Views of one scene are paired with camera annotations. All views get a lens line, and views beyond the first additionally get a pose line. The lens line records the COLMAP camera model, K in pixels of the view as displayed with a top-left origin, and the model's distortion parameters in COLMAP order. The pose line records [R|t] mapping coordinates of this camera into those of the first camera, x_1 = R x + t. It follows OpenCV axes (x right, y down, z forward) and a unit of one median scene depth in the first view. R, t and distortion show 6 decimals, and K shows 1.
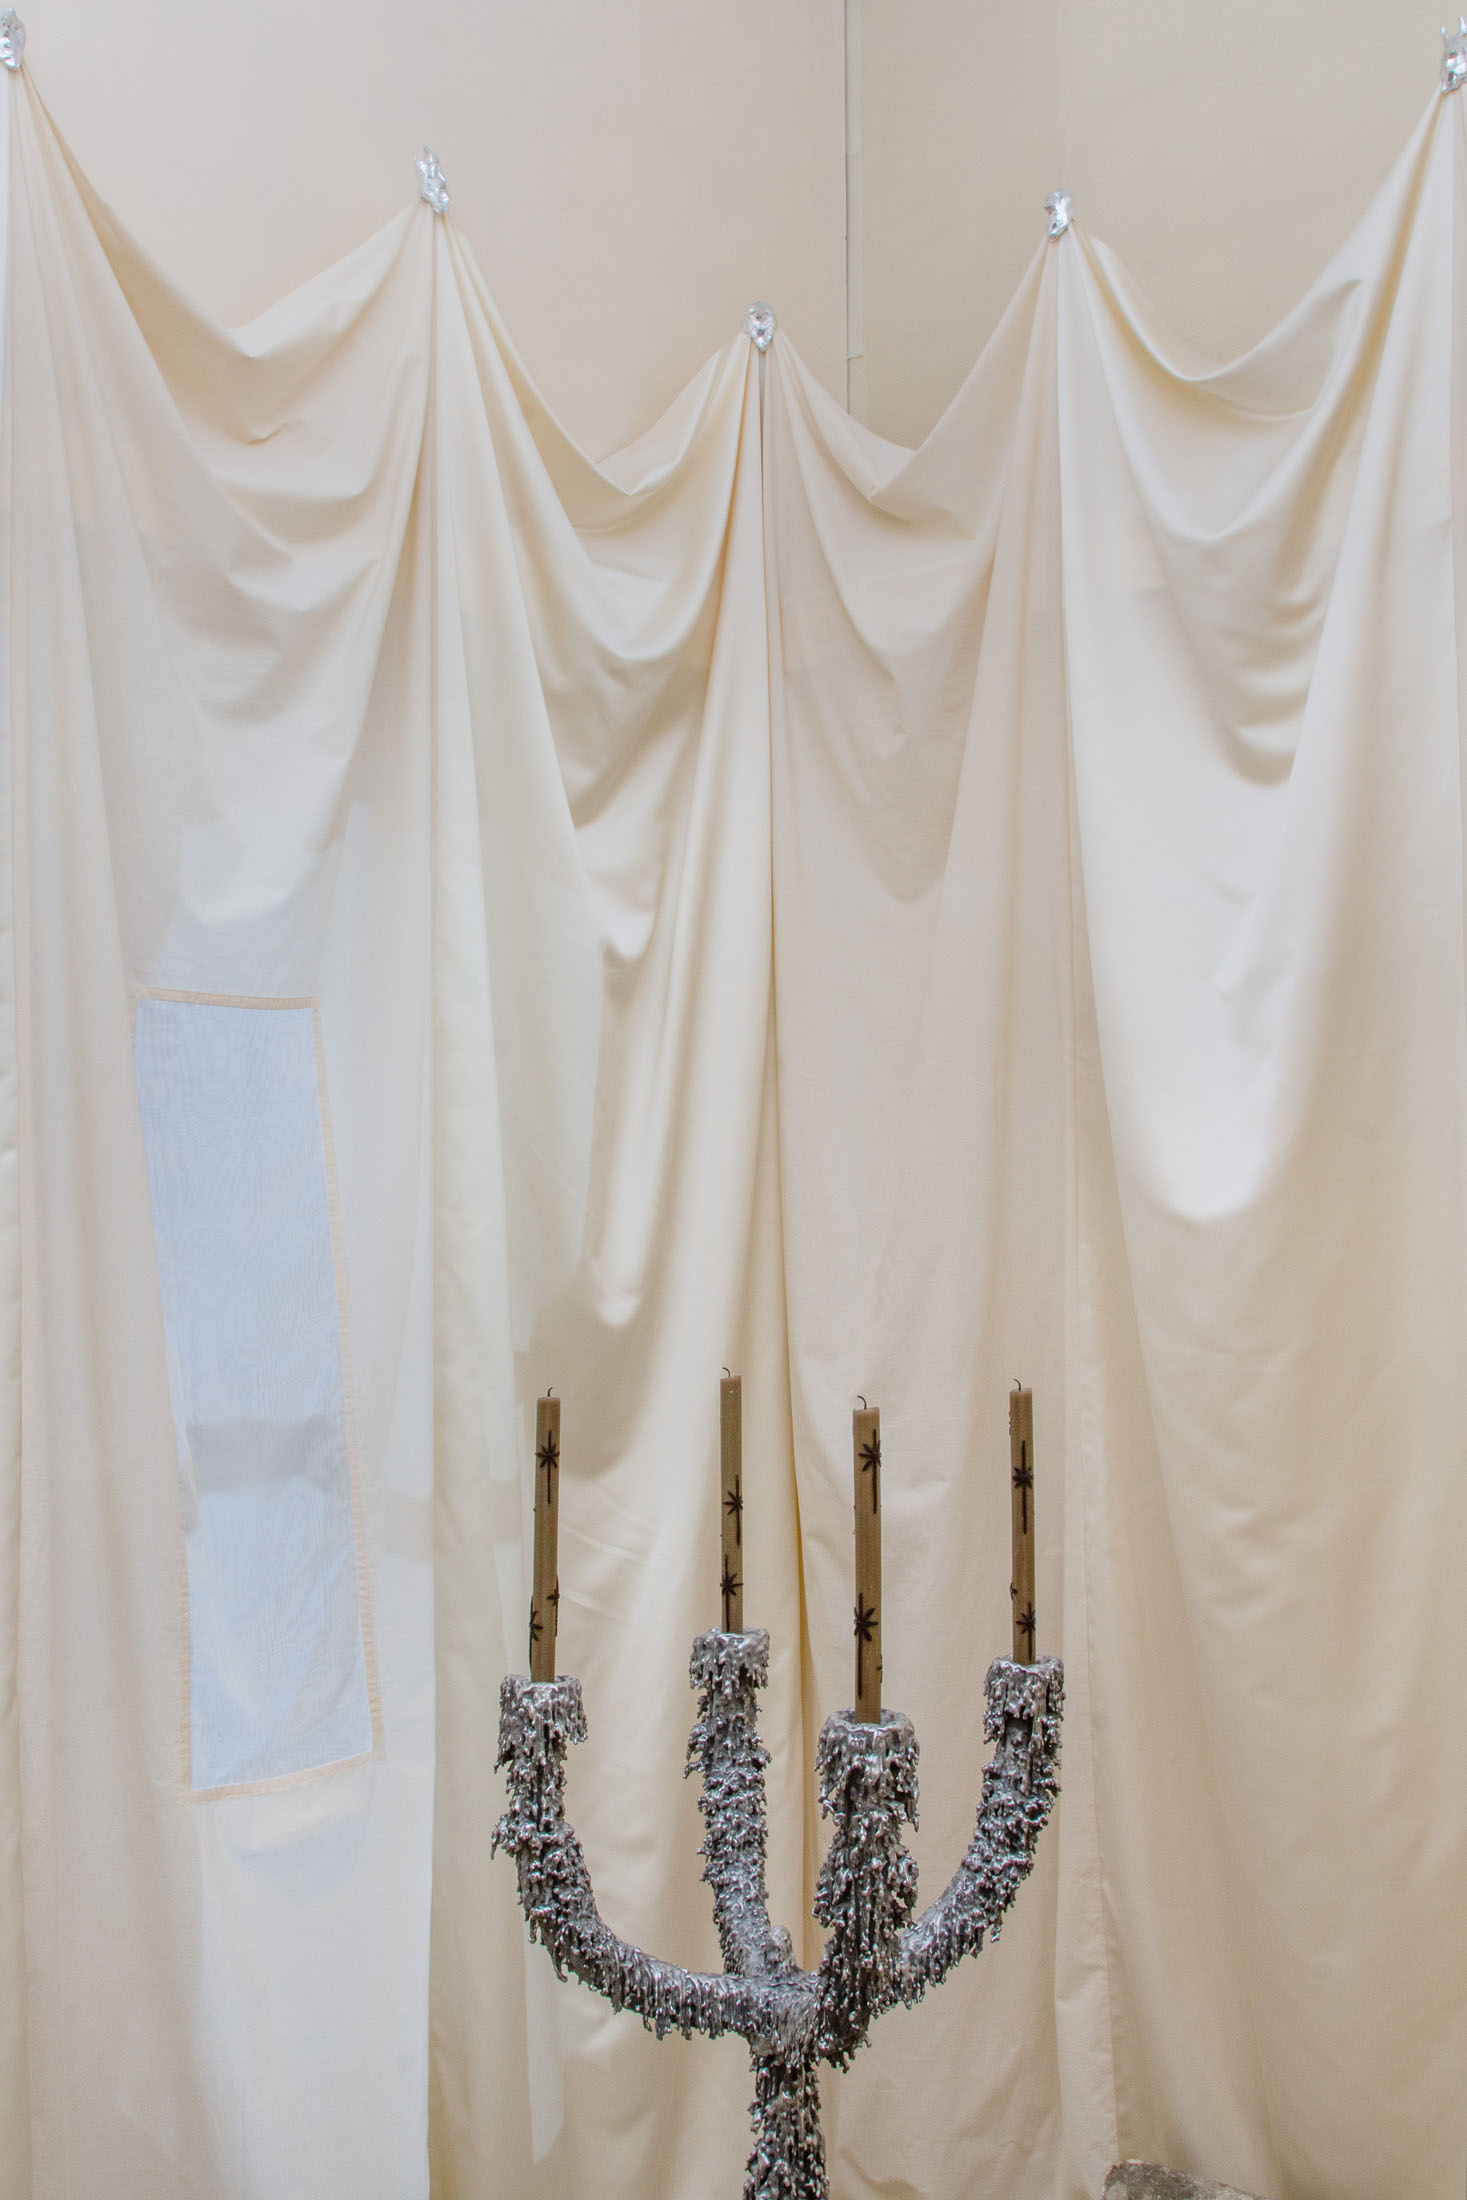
lens RADIAL K [[2487.1, 0, 733.5], [0, 2487.1, 1100.0], [0, 0, 1]] dist [-0.009273, 0.009128]
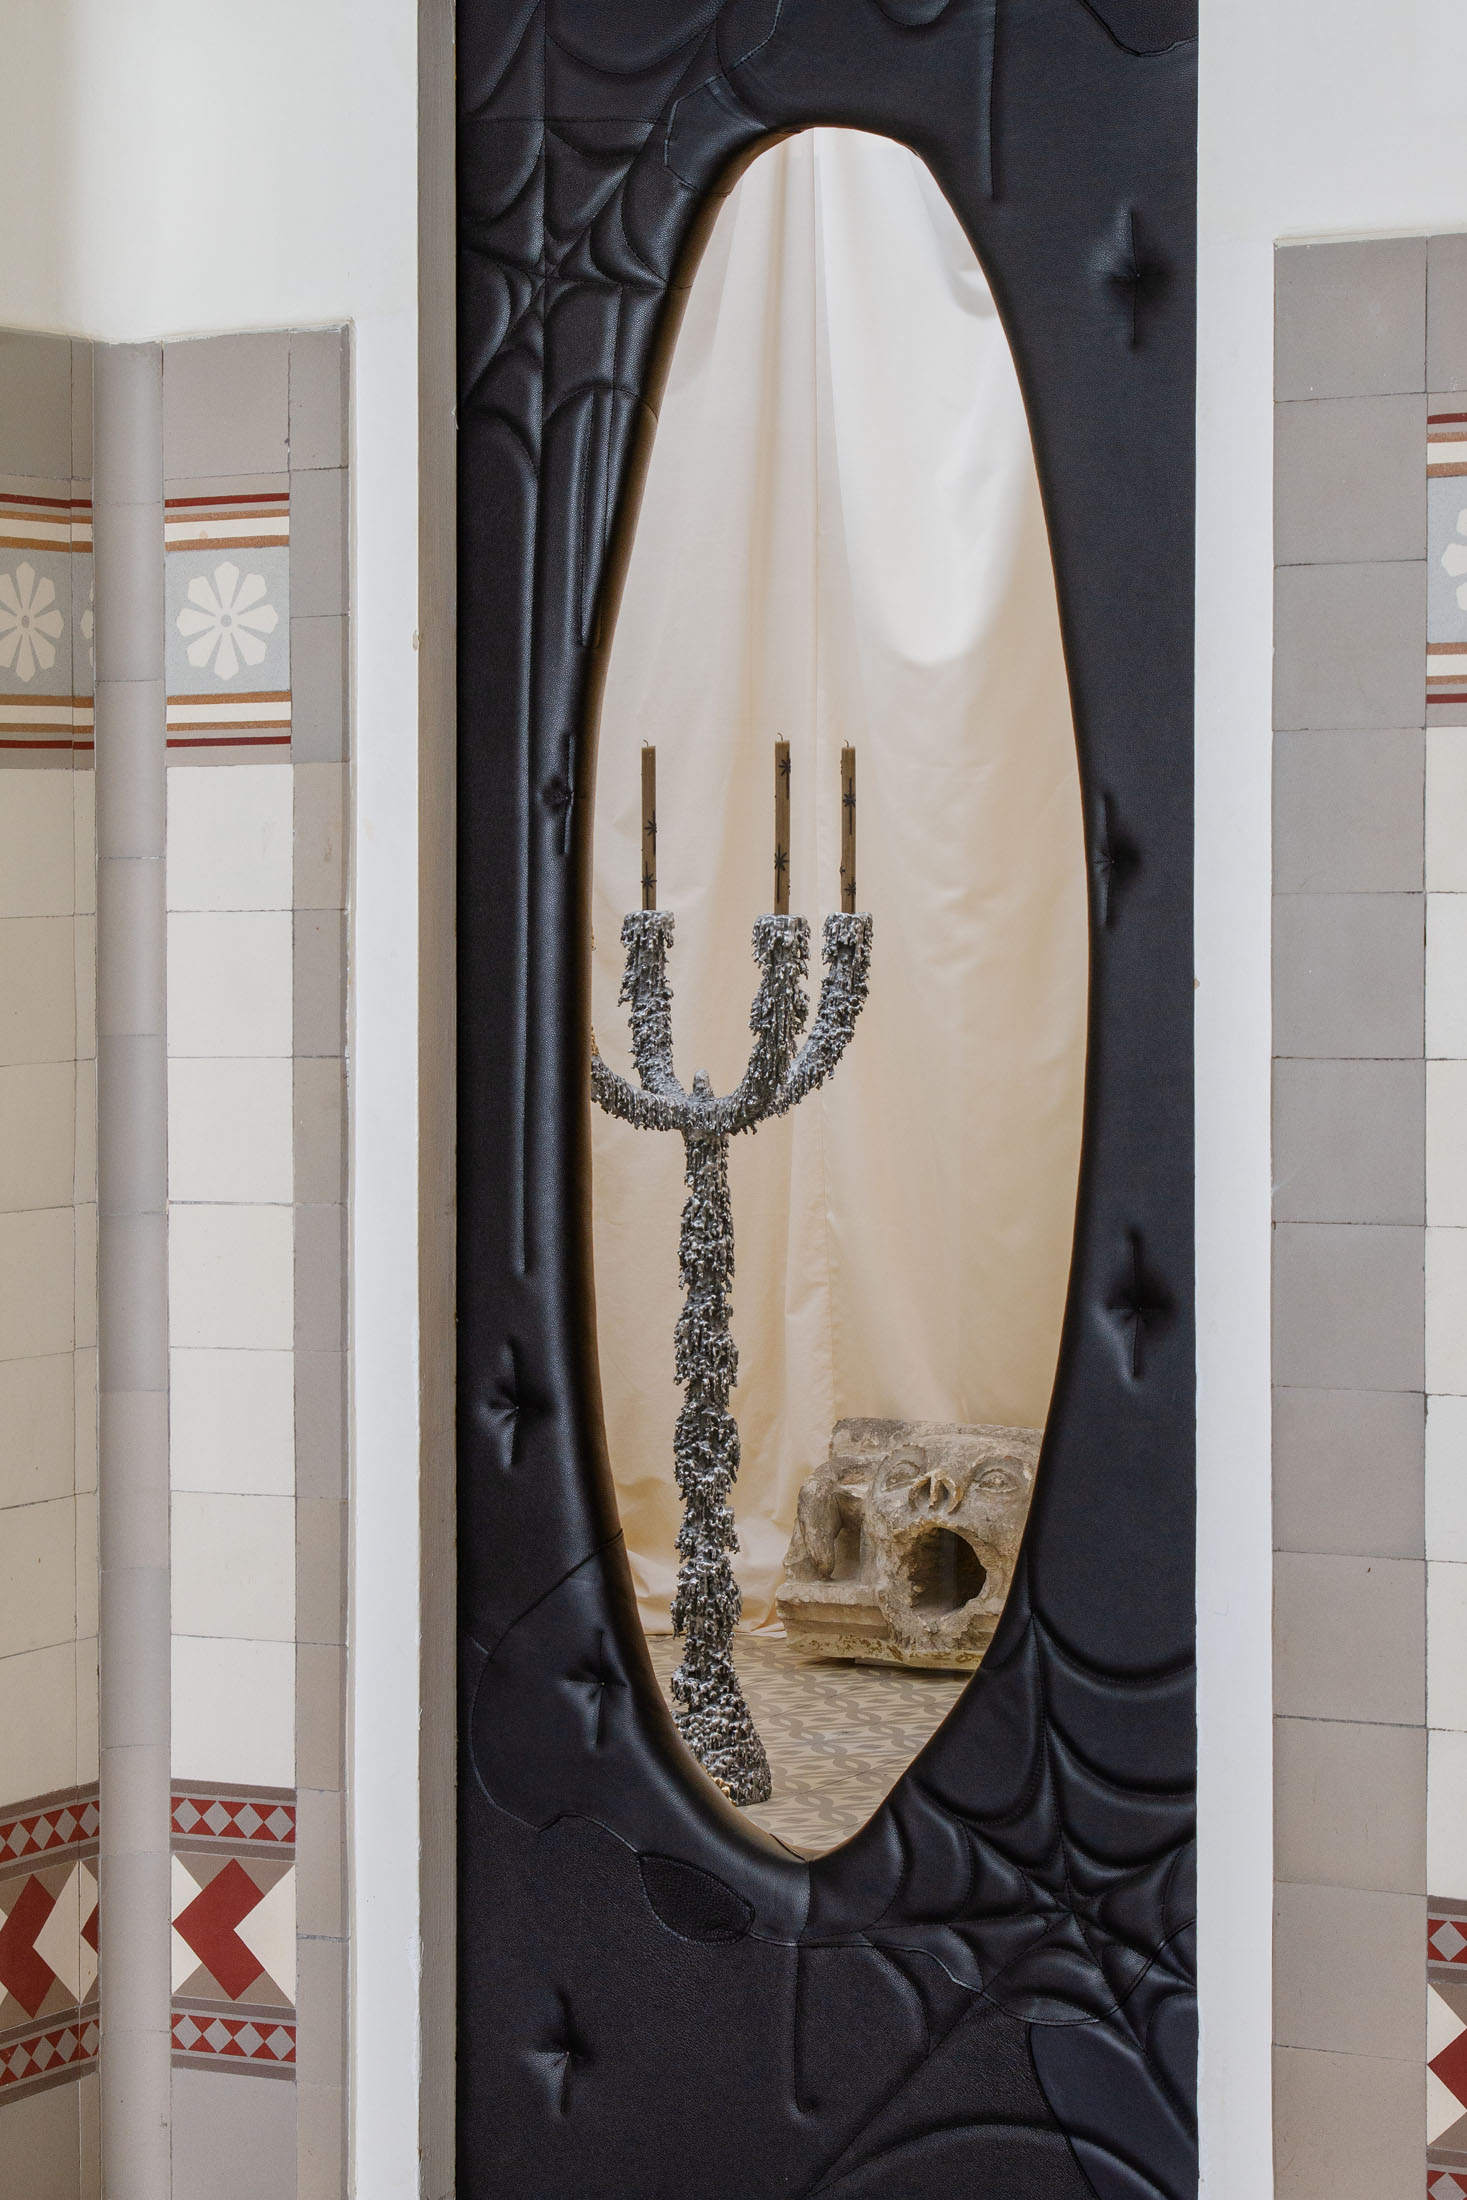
lens RADIAL K [[5139.8, 0, 733.5], [0, 5139.8, 1100.0], [0, 0, 1]] dist [0.077507, 0.028709]
pose [[0.980006, -0.000079, 0.198967, -0.627186], [-0.019448, 0.995173, 0.096186, 0.026494], [-0.198014, -0.098132, 0.975275, -2.278316]]
